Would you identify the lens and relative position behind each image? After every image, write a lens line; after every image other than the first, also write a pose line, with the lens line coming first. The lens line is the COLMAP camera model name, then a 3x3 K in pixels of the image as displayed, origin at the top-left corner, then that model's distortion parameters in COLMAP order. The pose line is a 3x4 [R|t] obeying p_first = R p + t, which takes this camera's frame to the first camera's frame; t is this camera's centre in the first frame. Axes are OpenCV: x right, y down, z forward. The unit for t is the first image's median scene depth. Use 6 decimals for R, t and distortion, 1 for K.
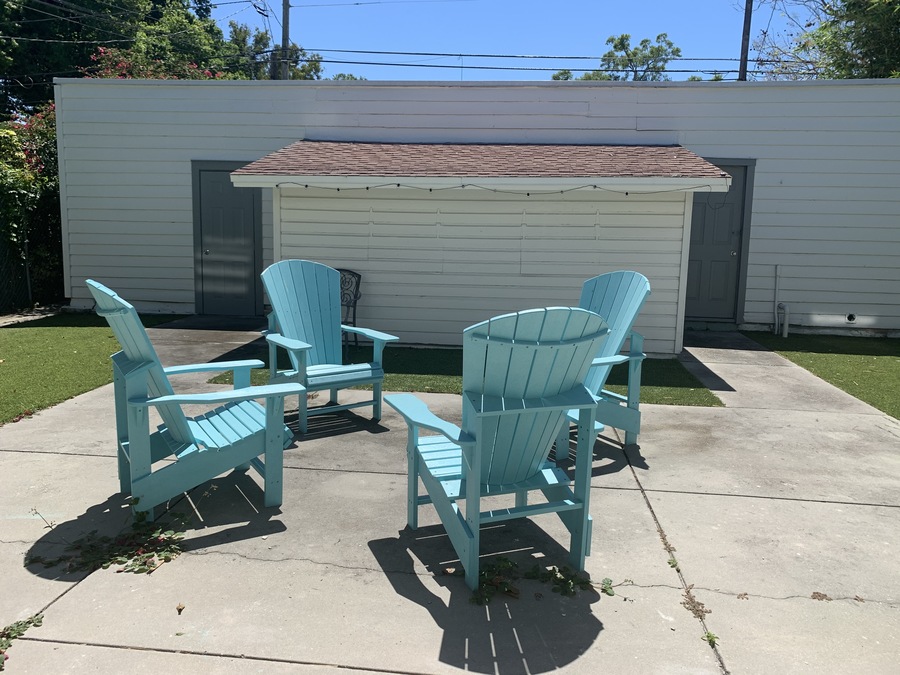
lens RADIAL K [[705.1, 0, 450.0], [0, 705.1, 337.5], [0, 0, 1]] dist [0.007159, 0.000260]
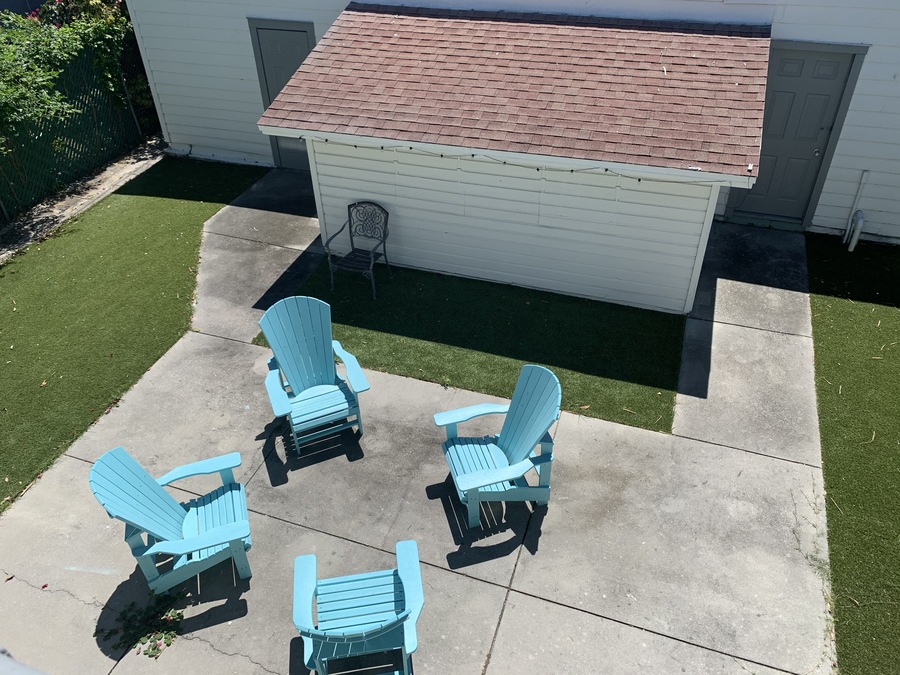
lens RADIAL K [[696.4, 0, 447.2], [0, 696.4, 343.5], [0, 0, 1]] dist [0.005354, 0.007008]
pose [[0.971598, 0.104431, -0.212349, 0.202854], [0.014594, 0.869204, 0.494238, -0.437427], [0.236189, -0.483300, 0.842992, 0.045191]]
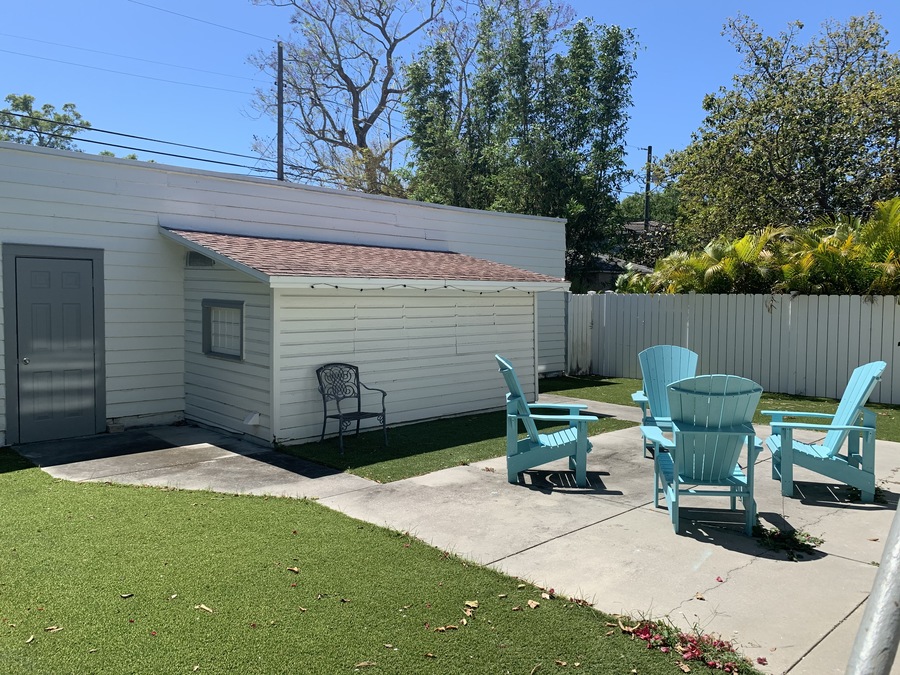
lens RADIAL K [[705.1, 0, 450.0], [0, 705.1, 337.5], [0, 0, 1]] dist [0.007159, 0.000260]
pose [[0.631293, -0.059063, 0.773292, -0.867268], [0.132984, 0.990572, -0.032906, -0.080282], [-0.764057, 0.123609, 0.633196, 0.212932]]
